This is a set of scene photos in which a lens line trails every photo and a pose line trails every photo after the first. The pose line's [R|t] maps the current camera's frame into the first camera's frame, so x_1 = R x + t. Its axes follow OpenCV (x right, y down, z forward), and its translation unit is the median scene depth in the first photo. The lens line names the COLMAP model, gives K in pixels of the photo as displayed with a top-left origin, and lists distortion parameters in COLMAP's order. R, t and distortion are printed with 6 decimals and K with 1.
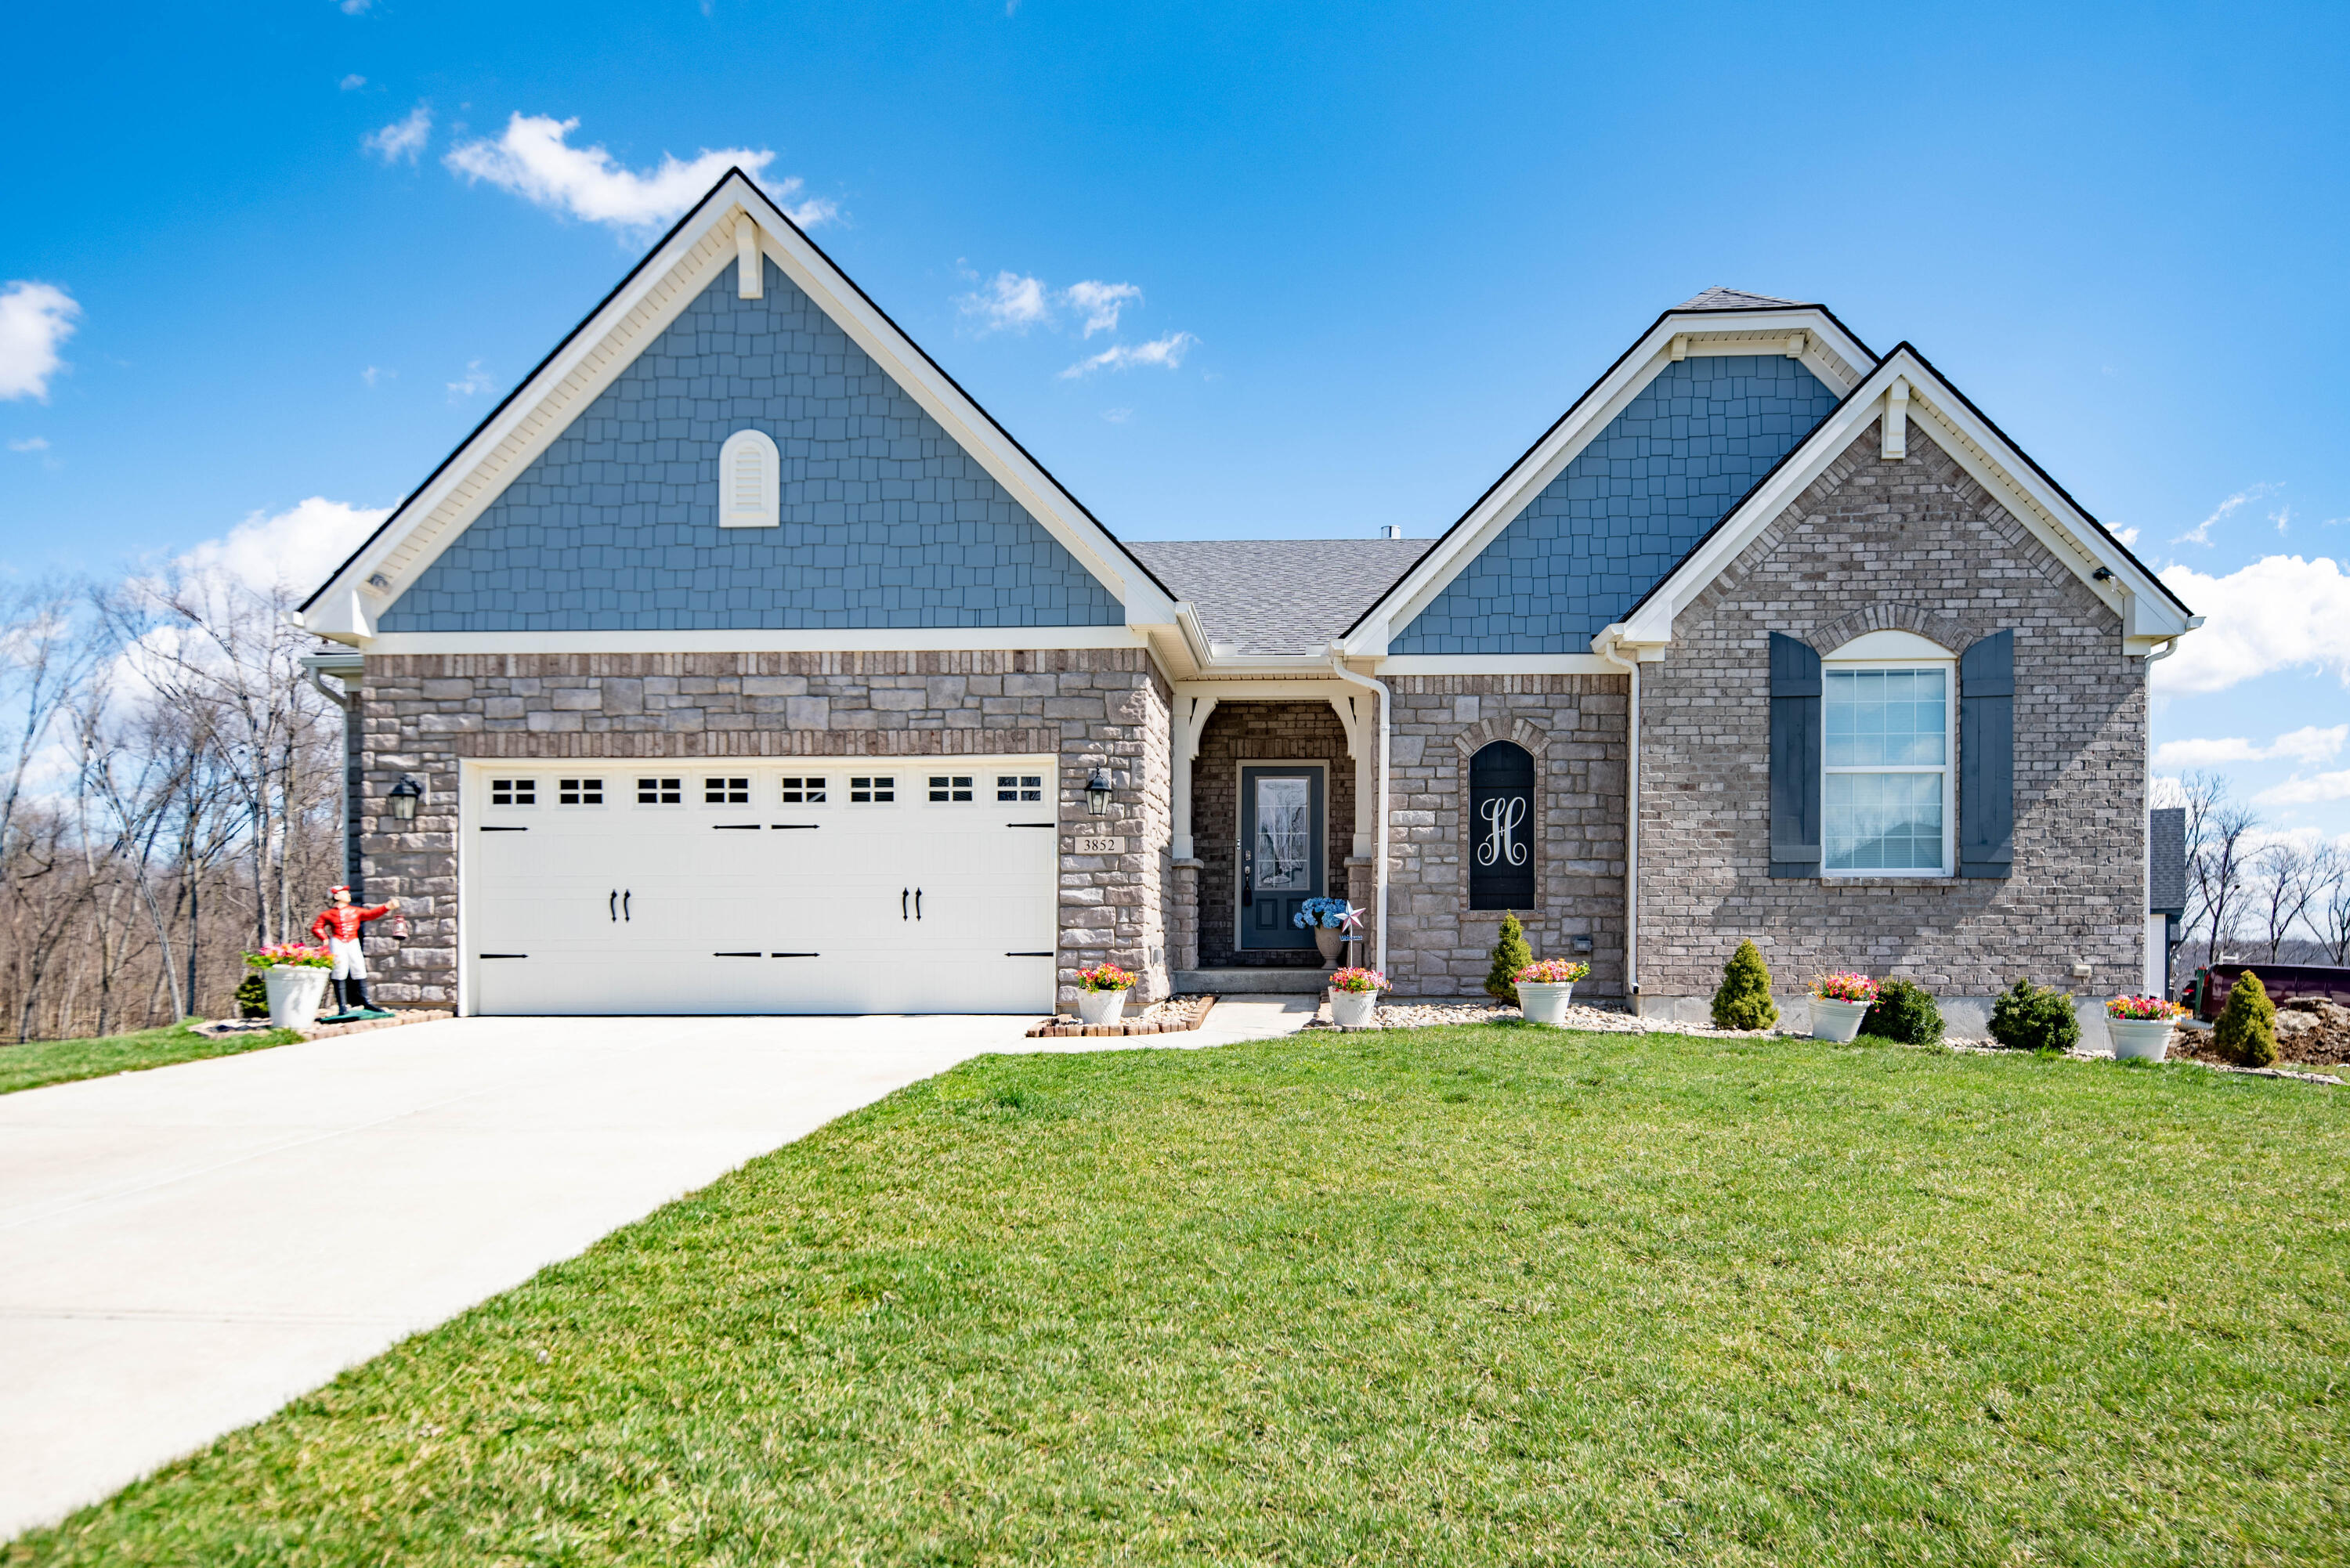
lens RADIAL K [[1443.3, 0, 1175.0], [0, 1443.3, 784.0], [0, 0, 1]] dist [0.007783, 0.001430]
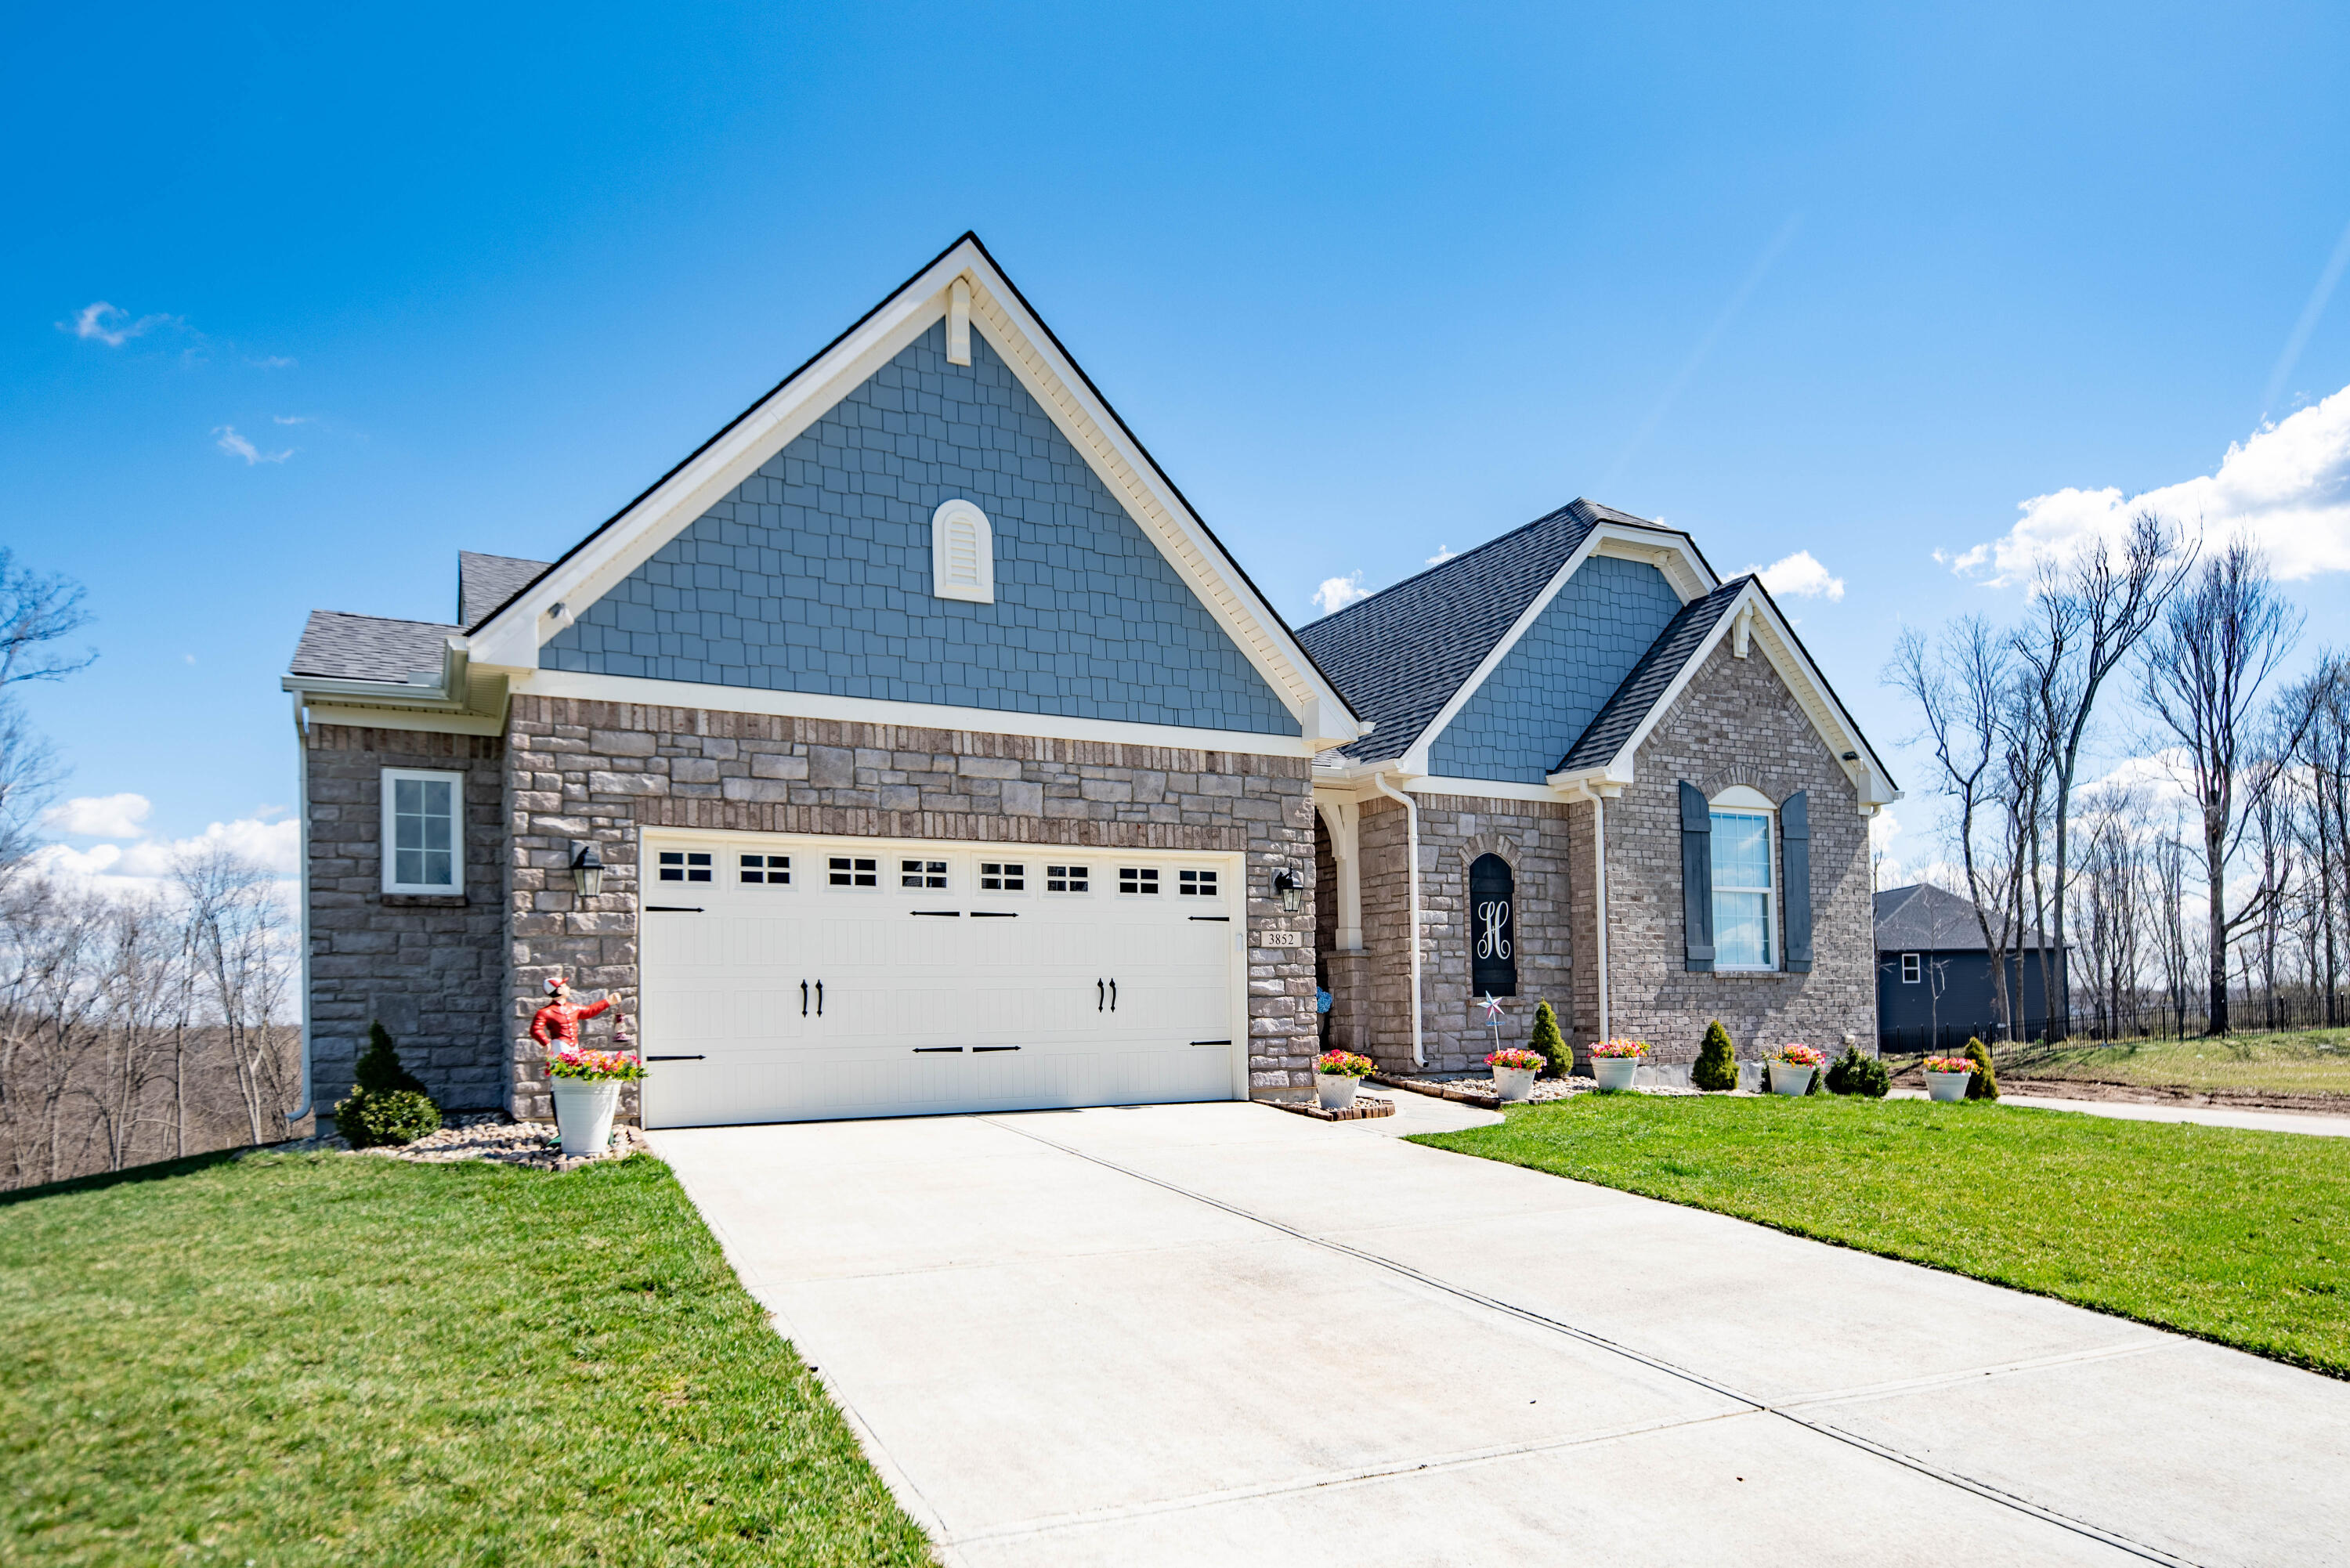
lens RADIAL K [[1443.3, 0, 1175.0], [0, 1443.3, 784.0], [0, 0, 1]] dist [0.007783, 0.001430]
pose [[0.868459, 0.067162, 0.491190, -0.637060], [-0.043900, 0.997307, -0.058747, -0.006077], [-0.493813, 0.029456, 0.869069, 0.100445]]
